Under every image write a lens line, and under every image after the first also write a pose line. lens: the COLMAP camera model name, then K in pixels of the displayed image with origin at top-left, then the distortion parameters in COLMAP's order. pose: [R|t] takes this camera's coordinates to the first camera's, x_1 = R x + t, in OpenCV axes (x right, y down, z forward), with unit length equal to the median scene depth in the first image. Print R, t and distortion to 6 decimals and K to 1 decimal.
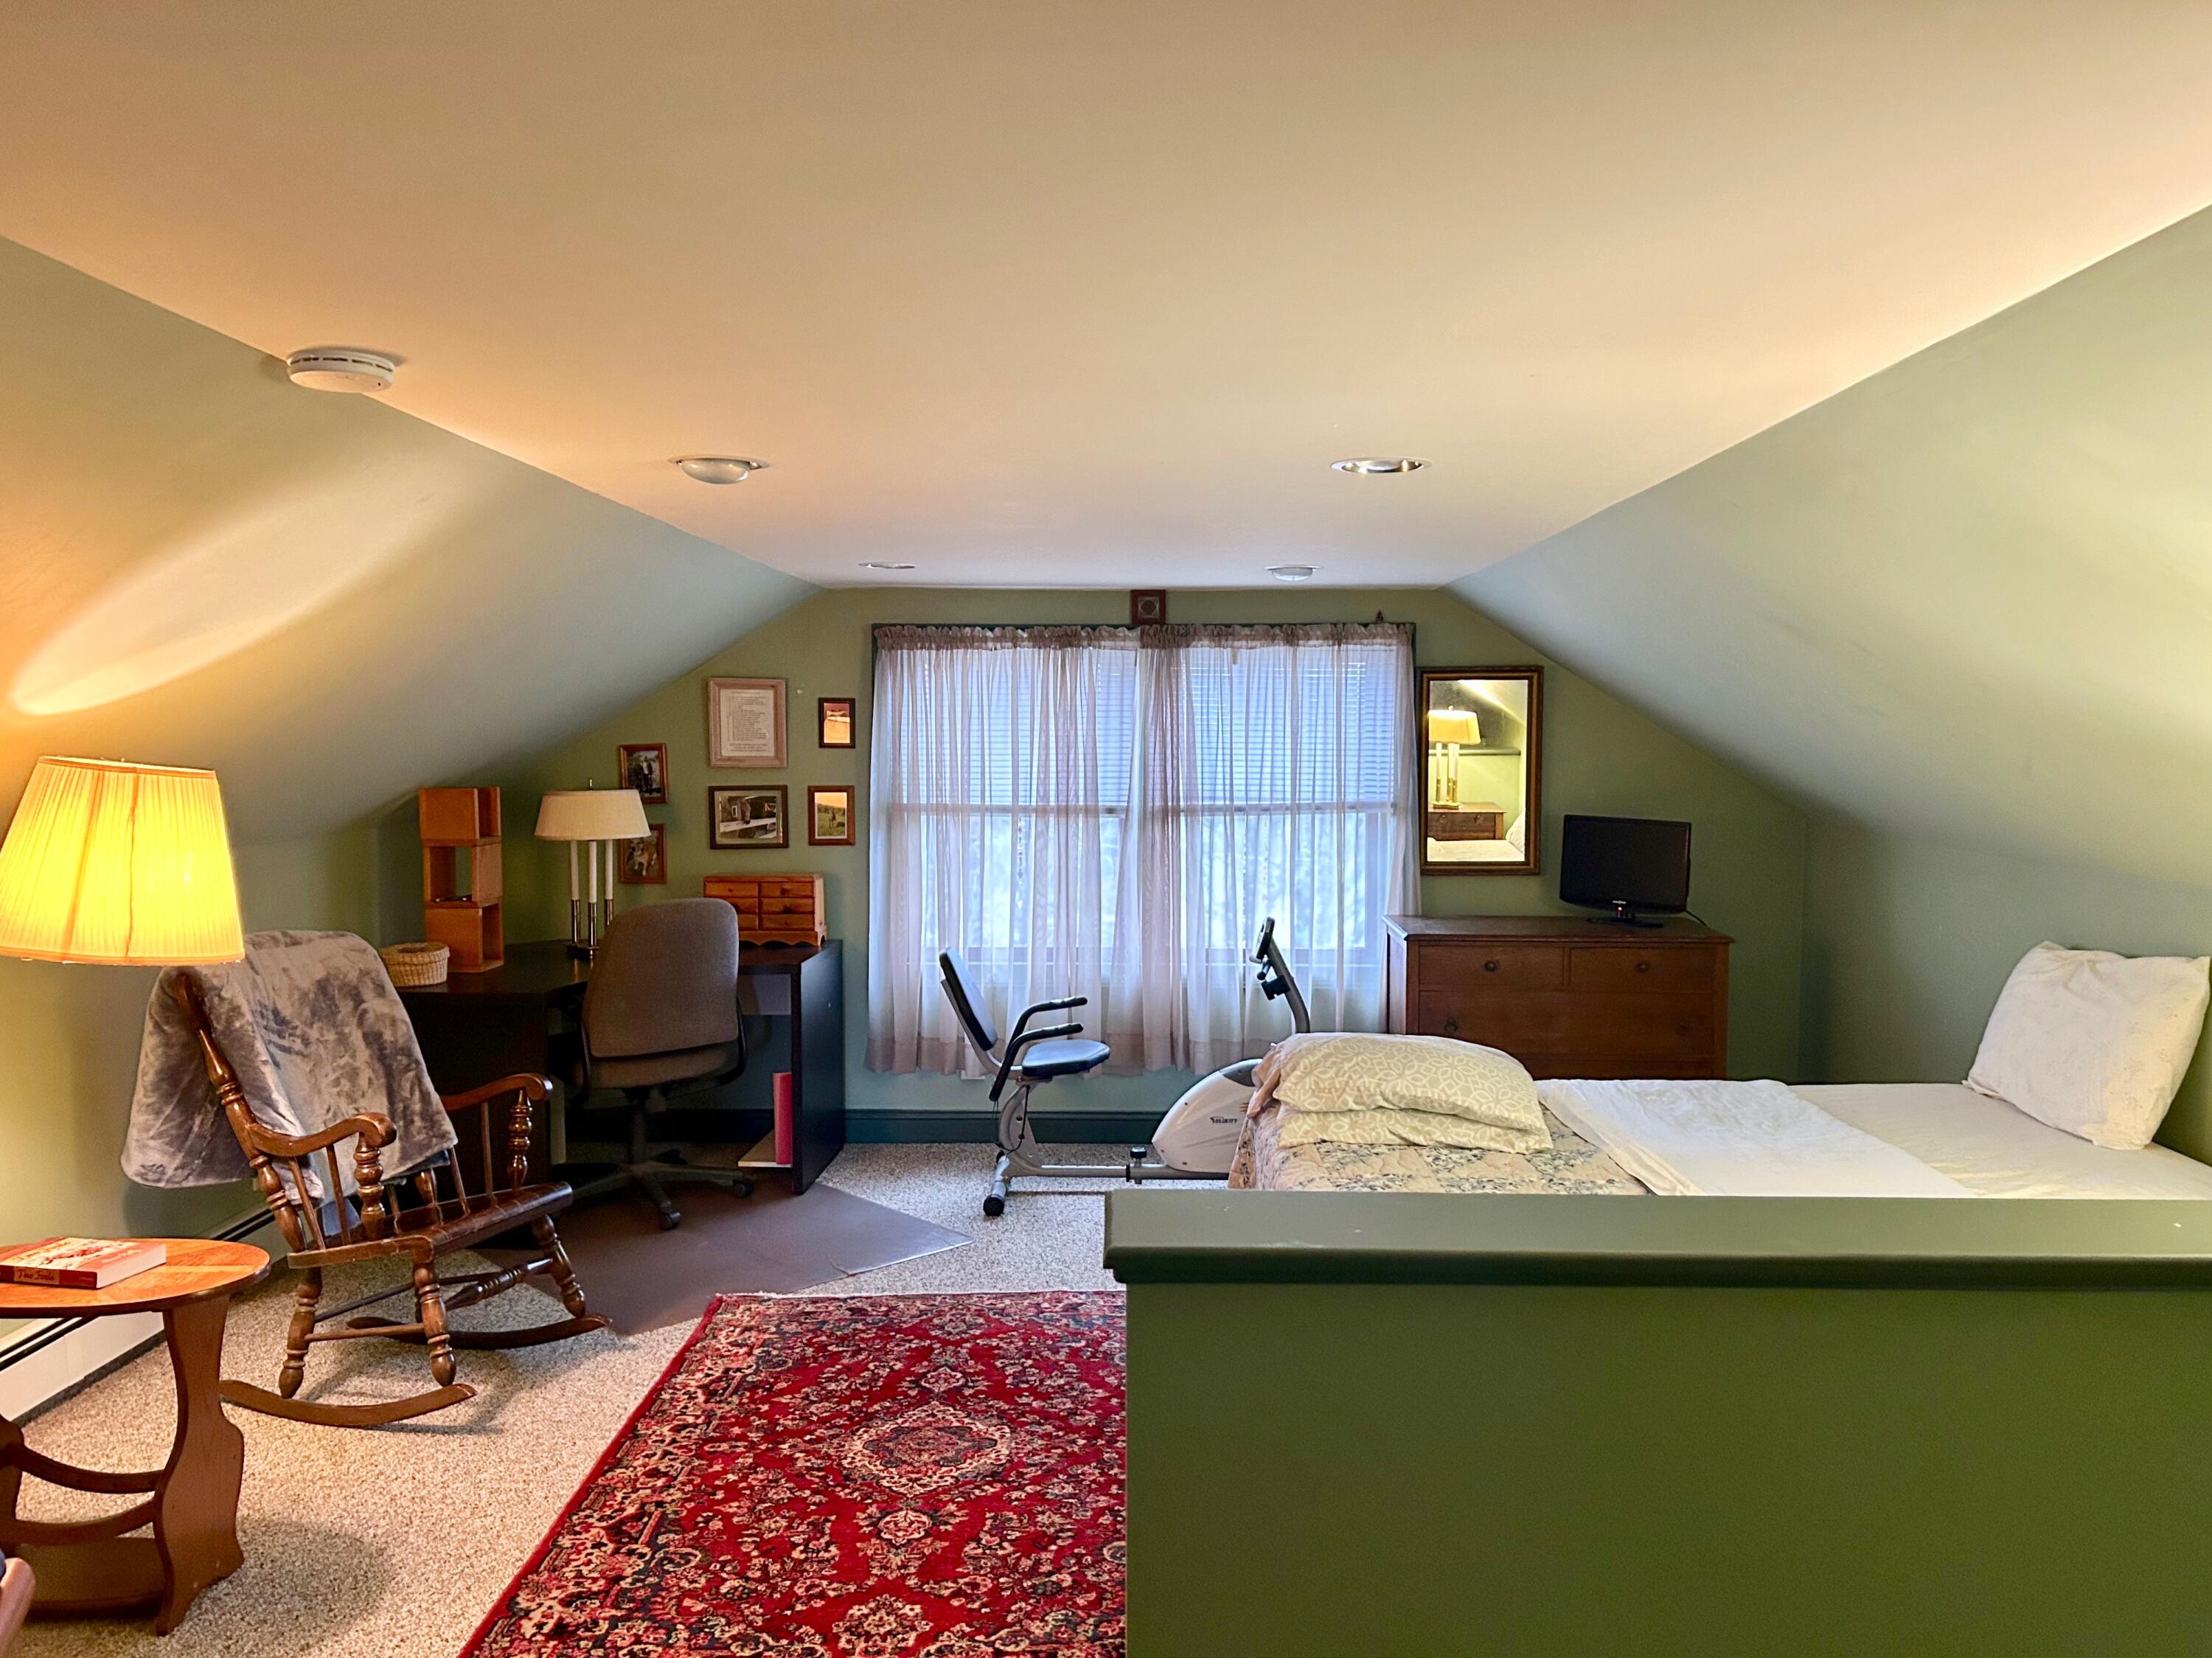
lens RADIAL K [[1757.0, 0, 1109.4], [0, 1757.0, 826.7], [0, 0, 1]] dist [0.007203, -0.004180]
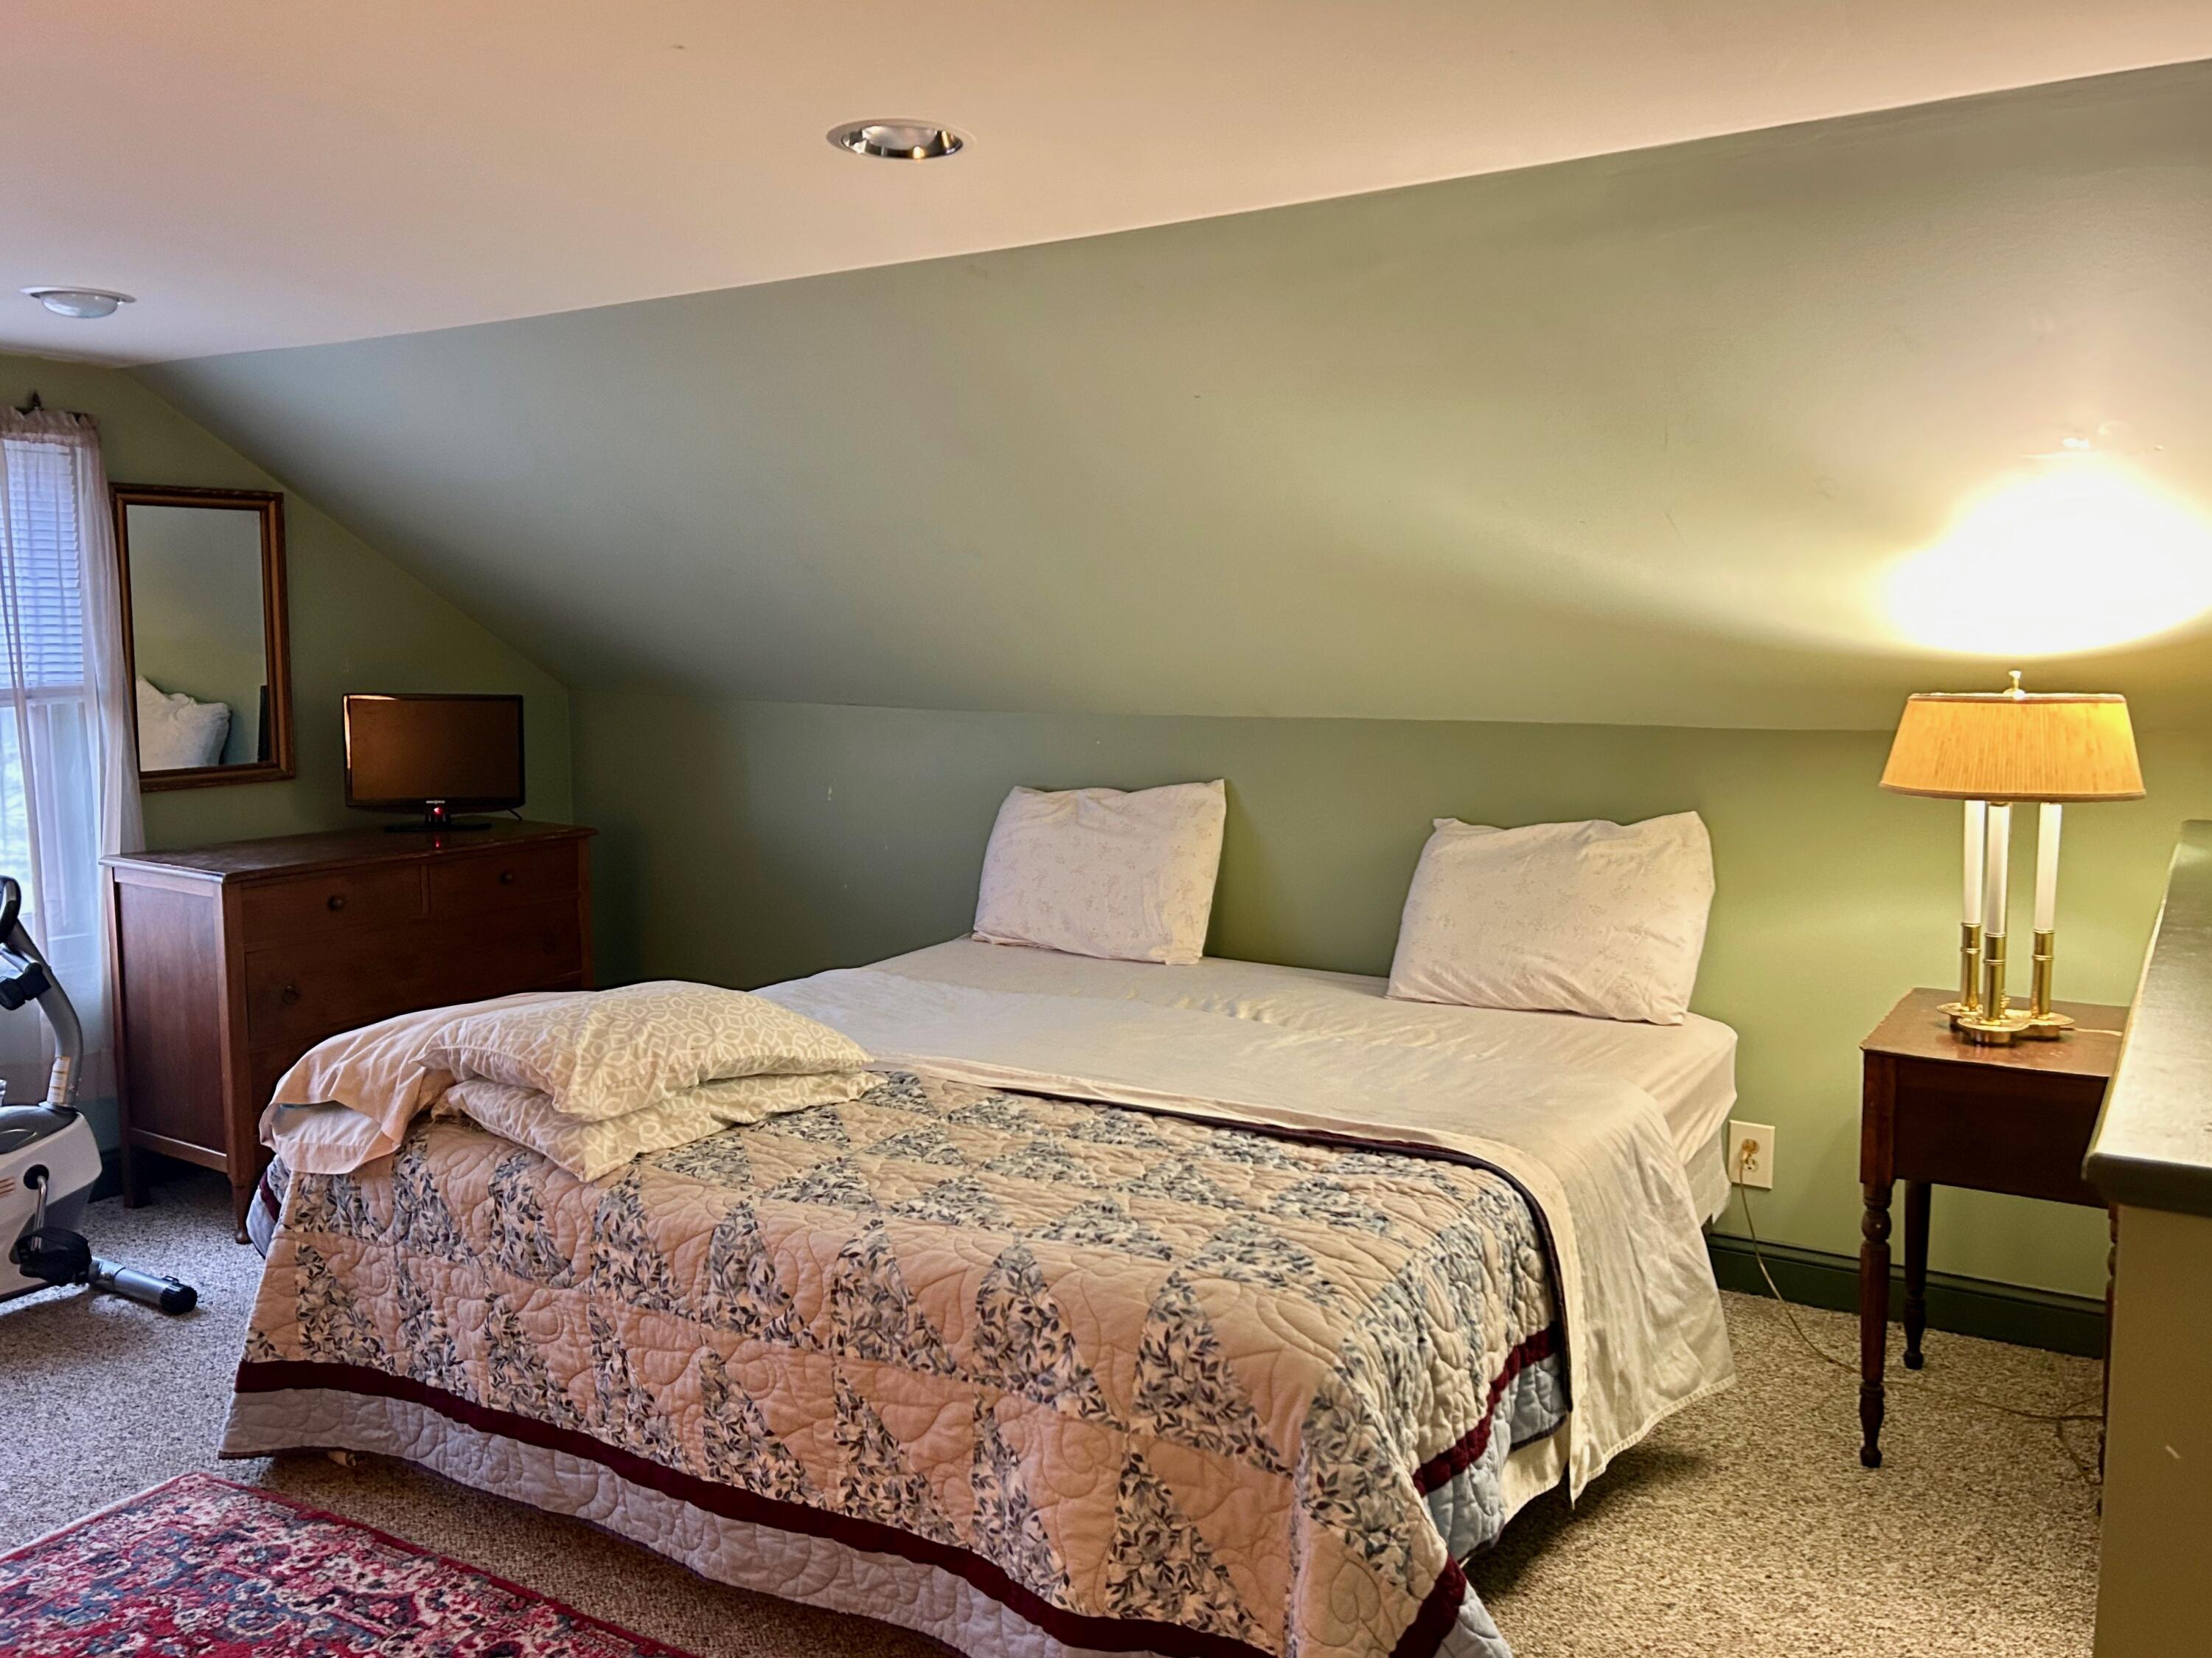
lens RADIAL K [[1757.4, 0, 1108.6], [0, 1757.4, 832.4], [0, 0, 1]] dist [0.007203, -0.004180]
pose [[0.462743, -0.102325, 0.880567, -0.359260], [0.053892, 0.994726, 0.087270, 0.005432], [-0.884853, 0.007072, 0.465817, 0.497924]]
